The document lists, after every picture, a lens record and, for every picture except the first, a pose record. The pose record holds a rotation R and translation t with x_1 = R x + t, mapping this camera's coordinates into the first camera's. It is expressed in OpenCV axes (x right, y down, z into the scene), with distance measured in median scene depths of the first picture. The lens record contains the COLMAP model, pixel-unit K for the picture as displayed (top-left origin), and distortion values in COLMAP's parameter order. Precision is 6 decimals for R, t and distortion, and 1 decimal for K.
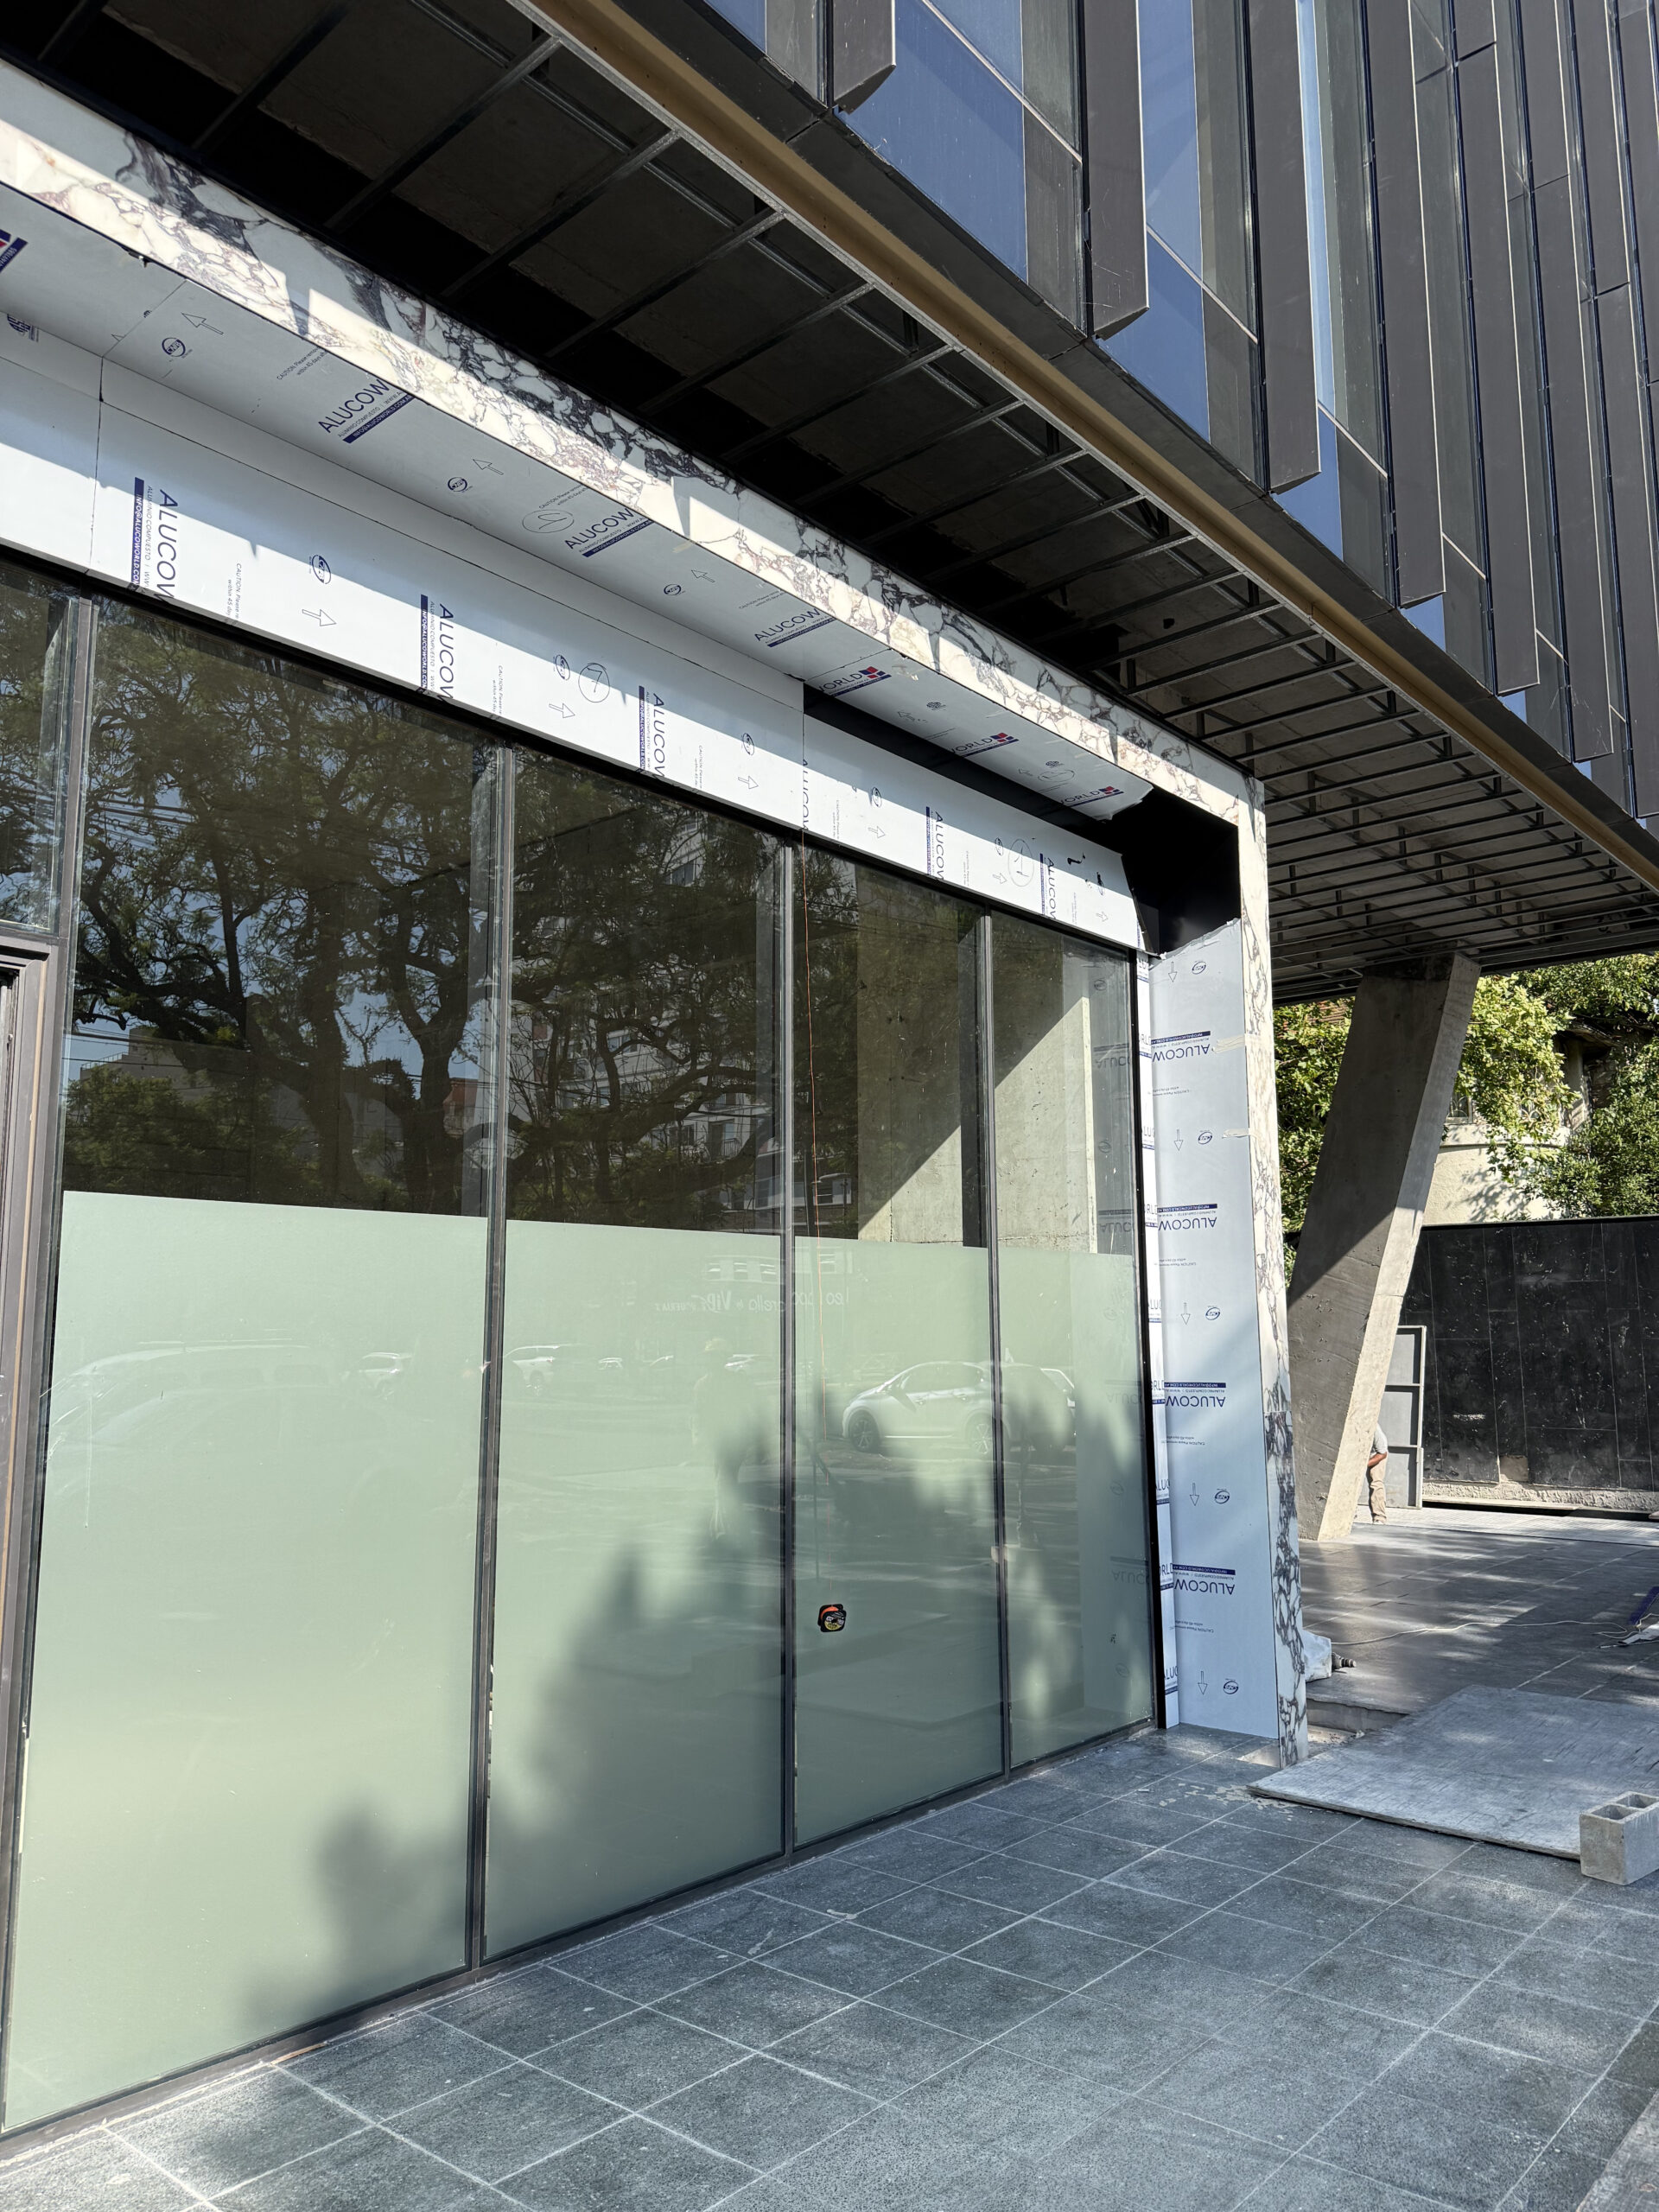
lens RADIAL K [[1551.4, 0, 840.8], [0, 1551.4, 1118.0], [0, 0, 1]] dist [0.031959, -0.001798]
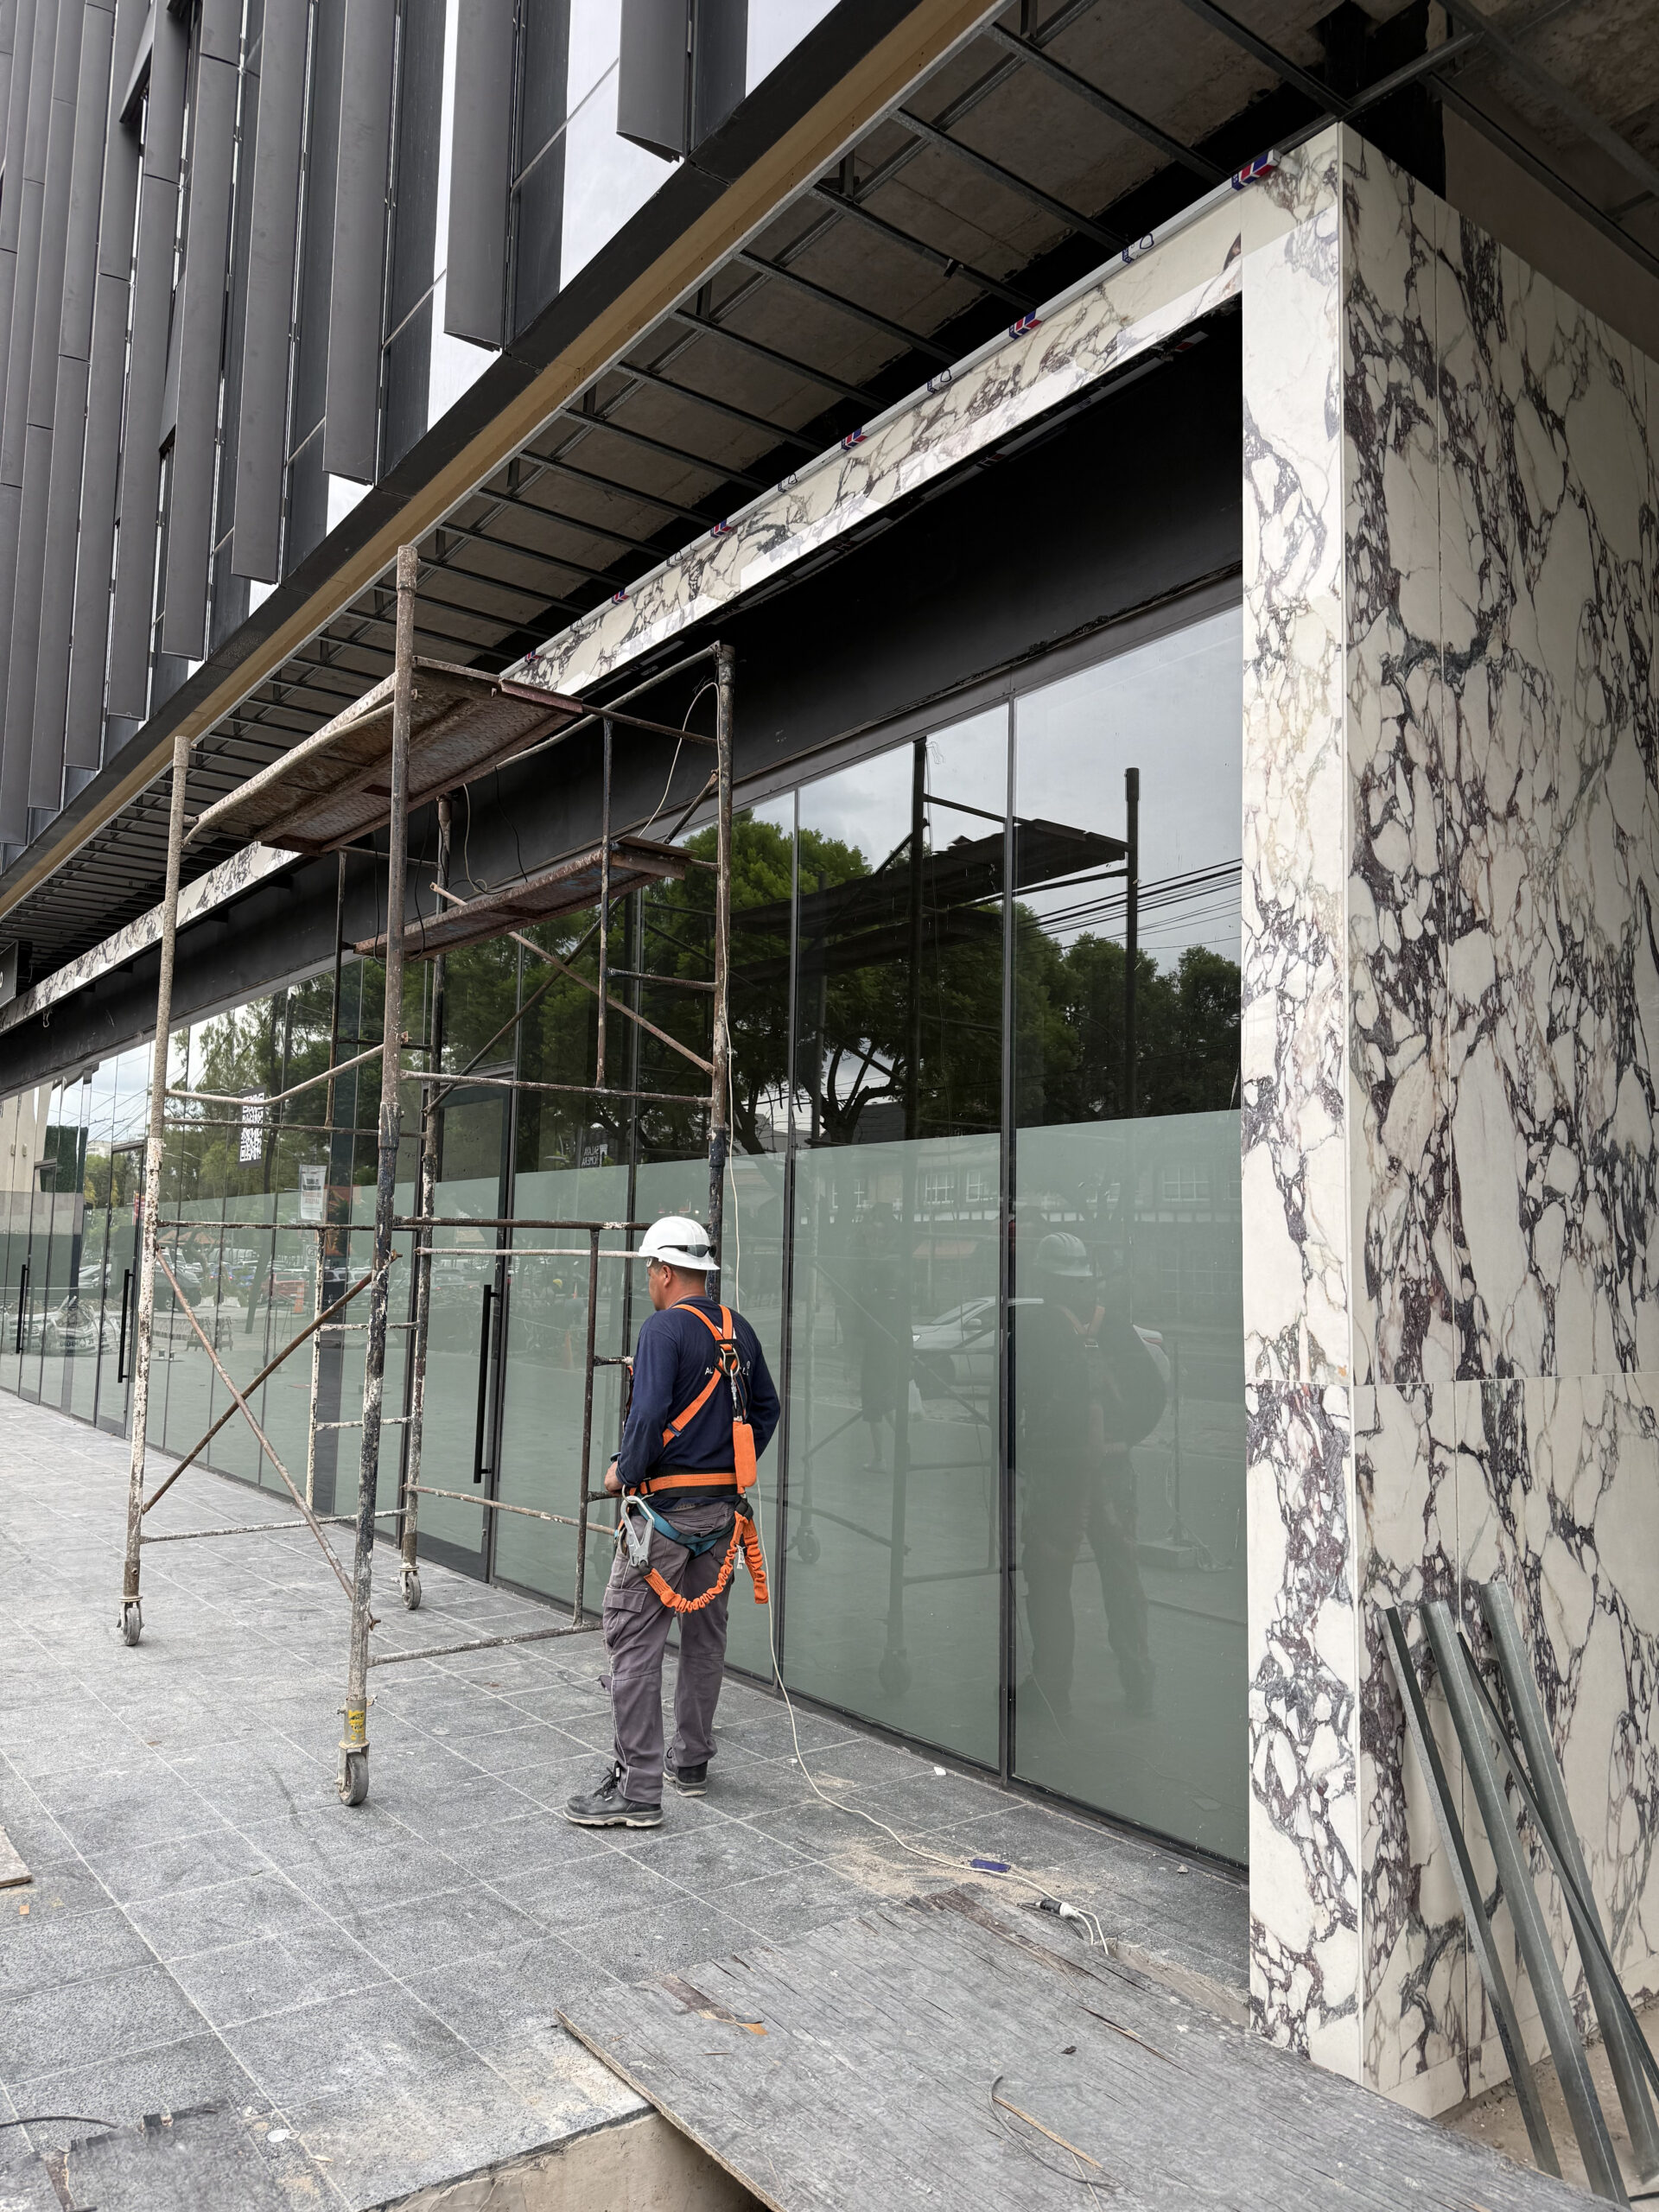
lens RADIAL K [[1551.4, 0, 840.8], [0, 1551.4, 1118.0], [0, 0, 1]] dist [0.031959, -0.001798]
pose [[-0.185069, -0.086393, -0.978921, 1.022345], [0.125859, 0.985841, -0.110798, 0.174673], [0.974633, -0.143711, -0.171575, 1.196829]]
